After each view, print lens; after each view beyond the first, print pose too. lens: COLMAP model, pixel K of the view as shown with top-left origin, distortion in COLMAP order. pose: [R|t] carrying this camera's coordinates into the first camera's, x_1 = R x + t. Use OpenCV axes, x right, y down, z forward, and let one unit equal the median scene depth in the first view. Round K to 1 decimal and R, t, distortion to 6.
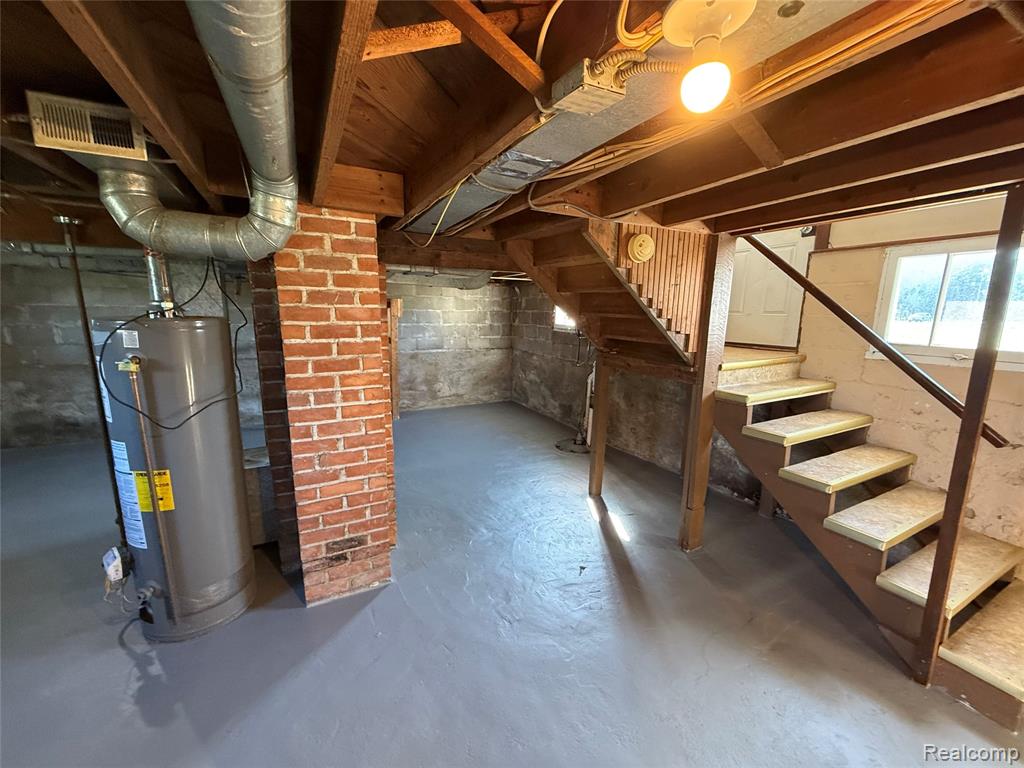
lens RADIAL K [[407.9, 0, 508.9], [0, 407.9, 382.9], [0, 0, 1]] dist [0.000131, 0.000153]
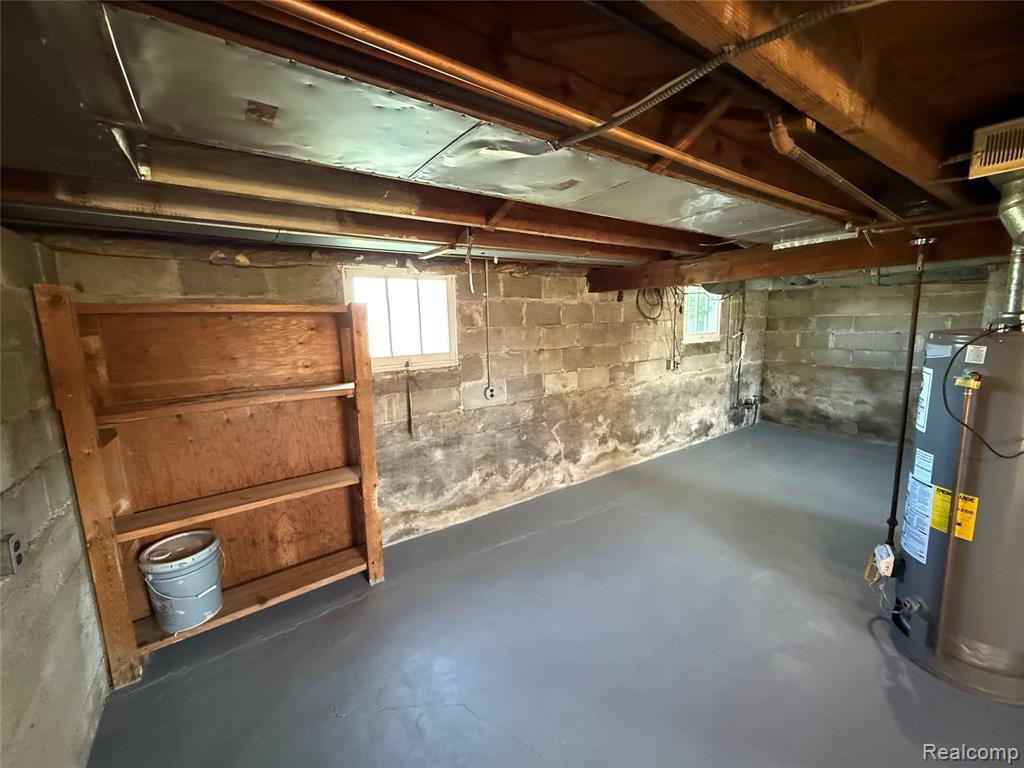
lens RADIAL K [[407.9, 0, 508.9], [0, 407.9, 382.9], [0, 0, 1]] dist [0.000131, 0.000153]
pose [[0.130330, 0.134222, -0.982343, -0.106660], [-0.145542, 0.982651, 0.114955, 0.007473], [0.980730, 0.127990, 0.147604, -0.195444]]
